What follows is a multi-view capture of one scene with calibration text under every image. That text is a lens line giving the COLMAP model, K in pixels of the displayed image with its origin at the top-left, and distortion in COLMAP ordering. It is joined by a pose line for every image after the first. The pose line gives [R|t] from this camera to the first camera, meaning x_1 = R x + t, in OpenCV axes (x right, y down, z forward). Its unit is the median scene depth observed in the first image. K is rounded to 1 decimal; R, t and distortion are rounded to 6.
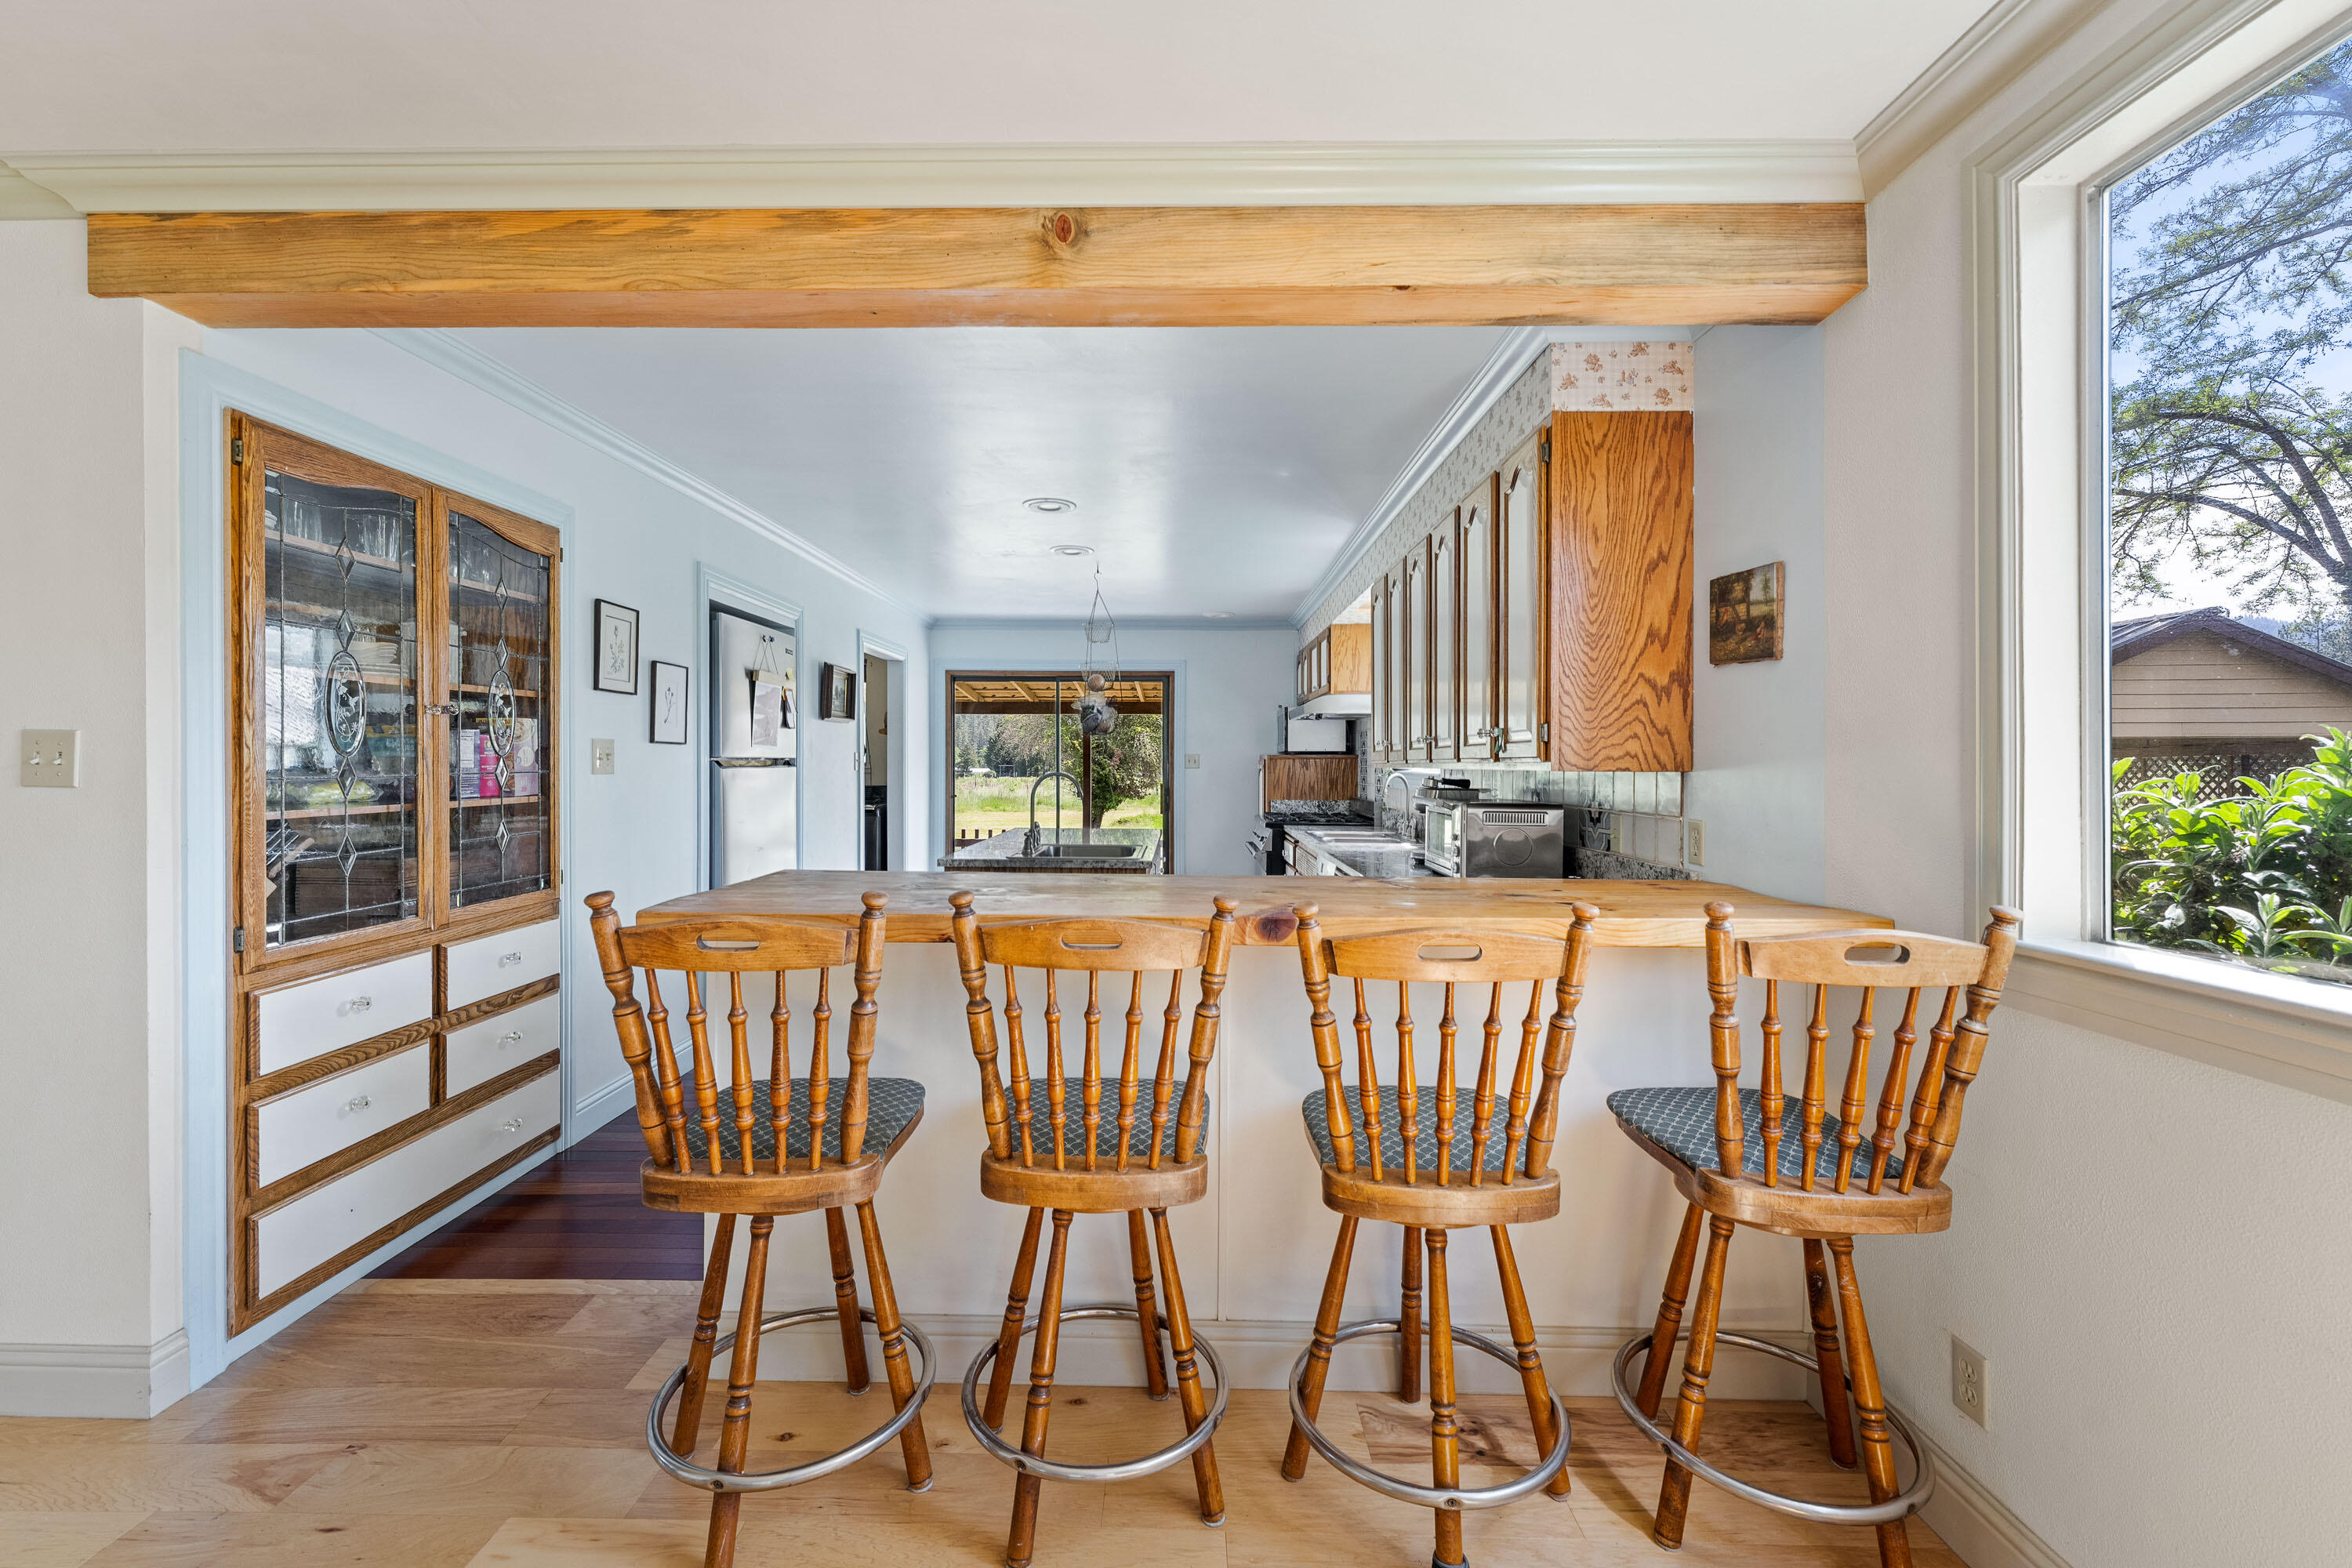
lens RADIAL K [[942.2, 0, 1174.8], [0, 942.2, 768.2], [0, 0, 1]] dist [0.000332, 0.000004]
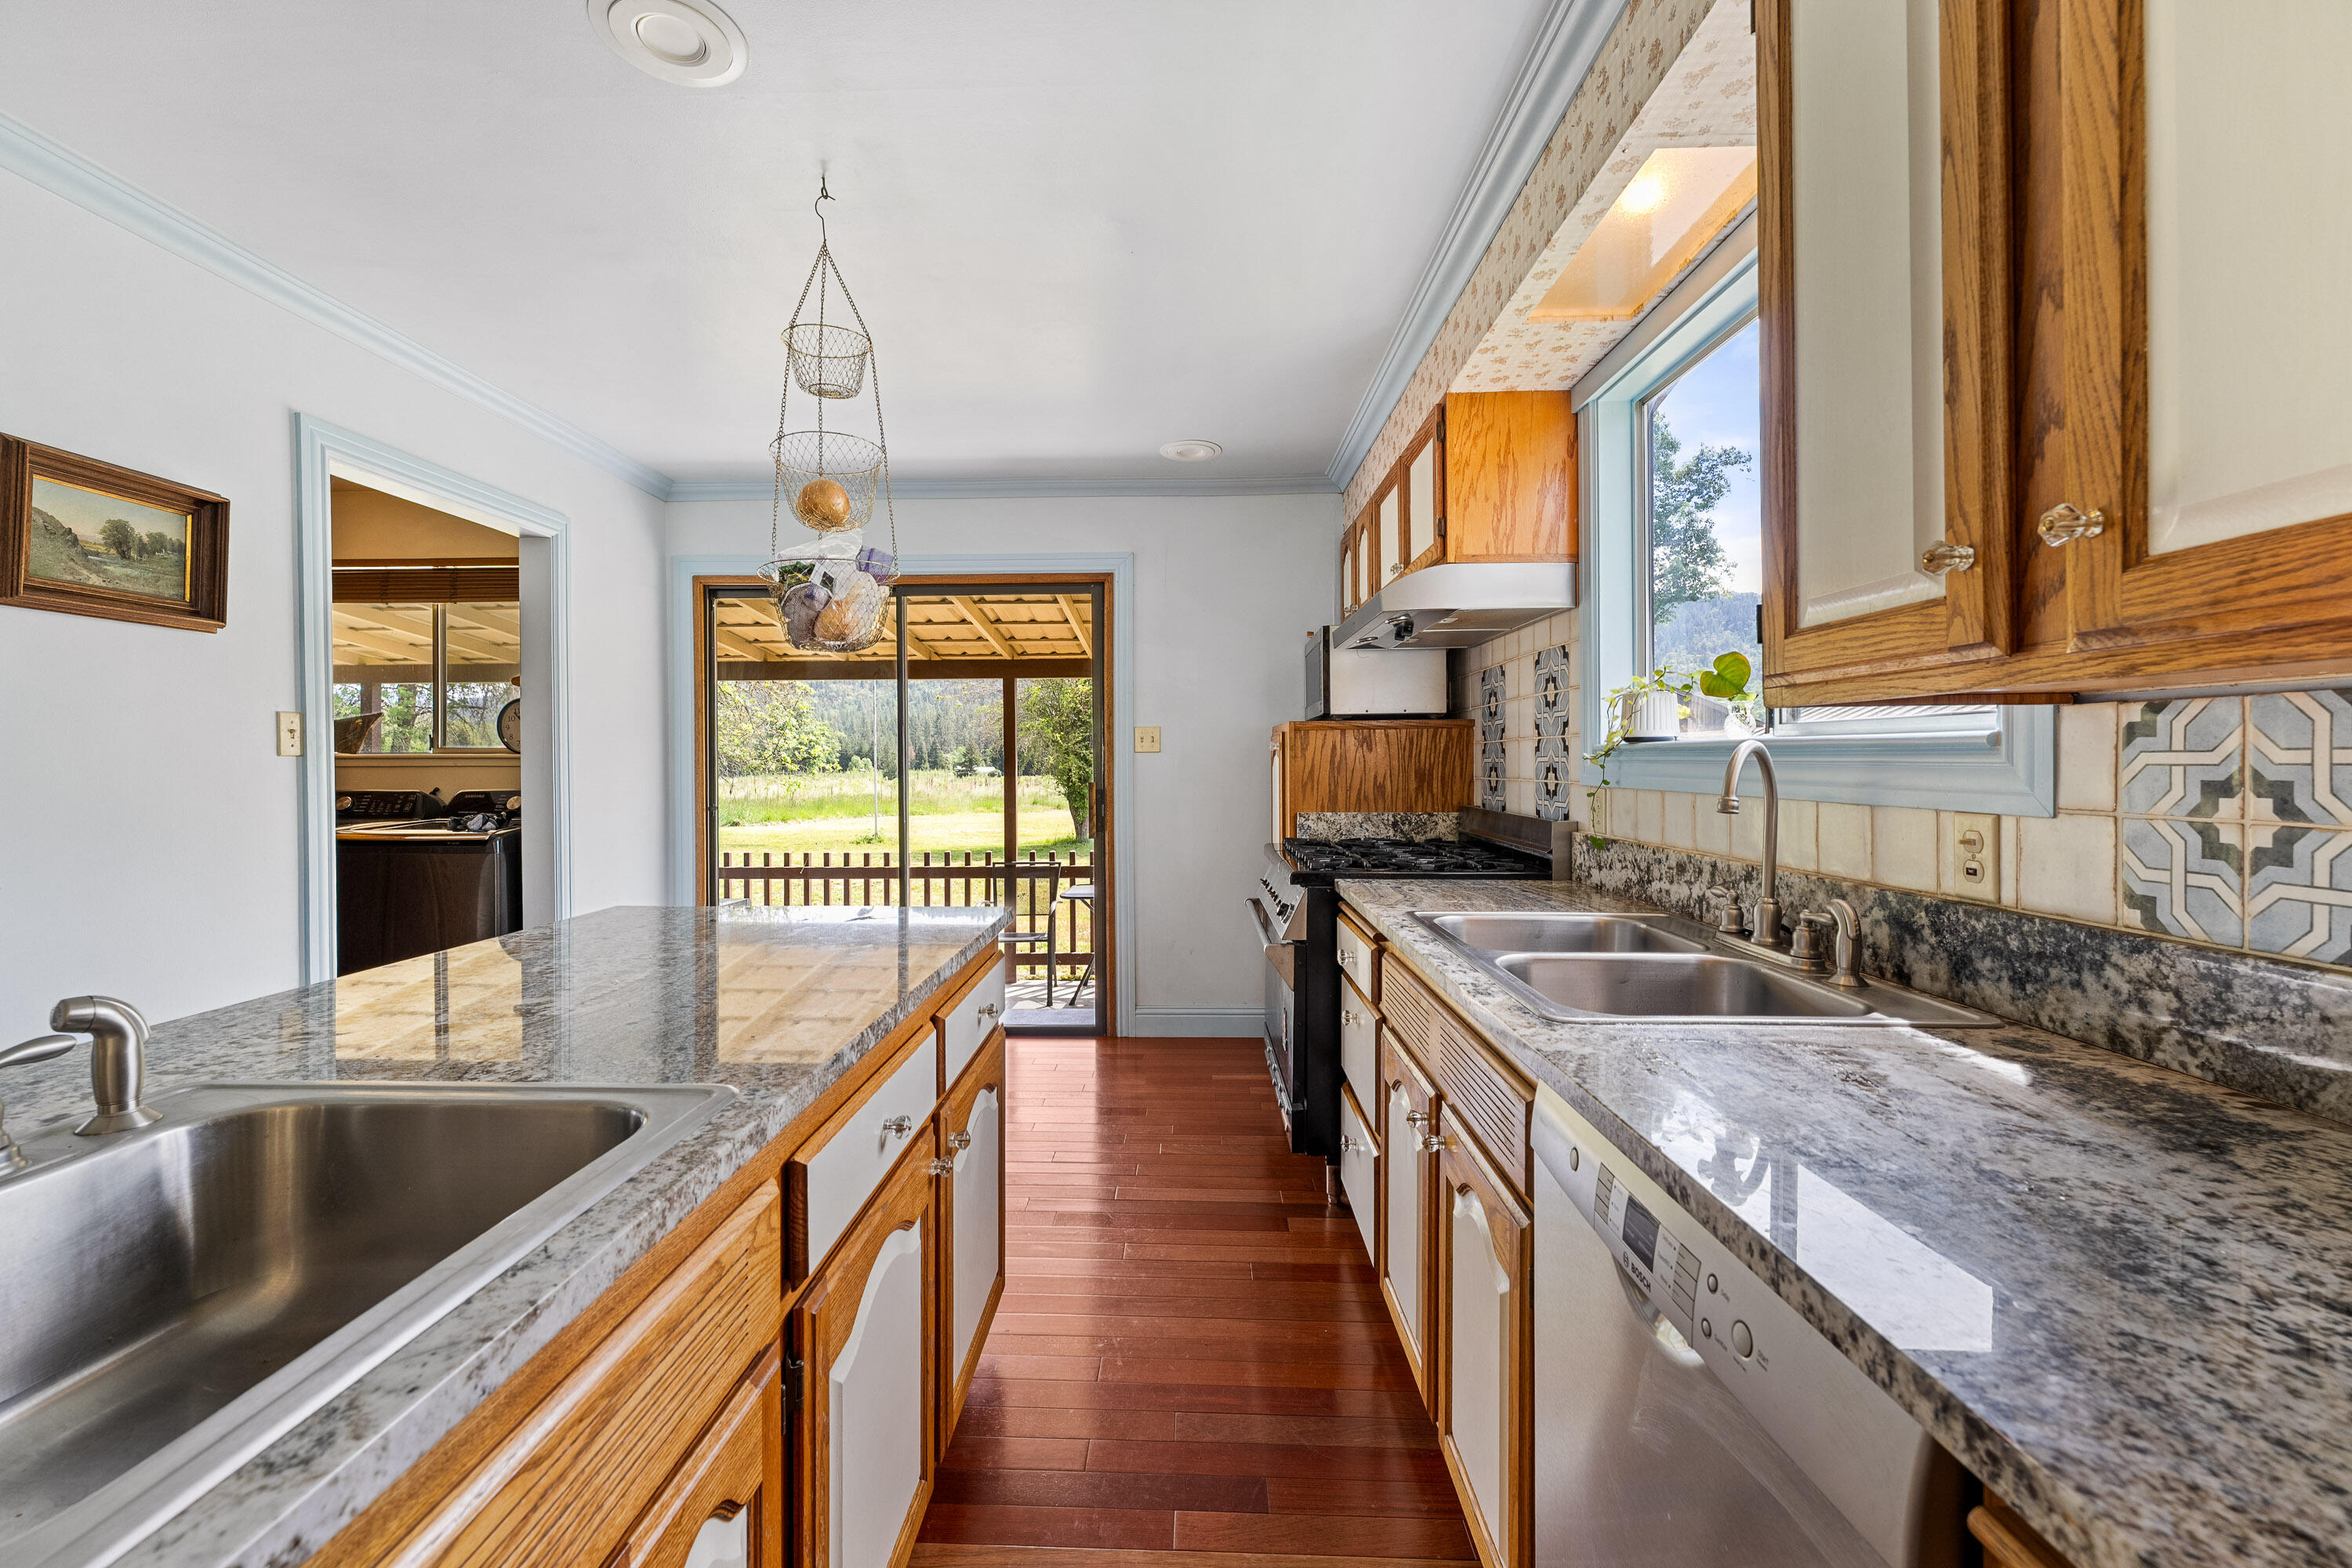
lens RADIAL K [[942.2, 0, 1165.4], [0, 942.2, 776.9], [0, 0, 1]] dist [0.000332, 0.000004]
pose [[0.999870, -0.008416, -0.013767, 0.040595], [0.008578, 0.999894, 0.011724, 0.008556], [0.013667, -0.011841, 0.999836, 0.507816]]
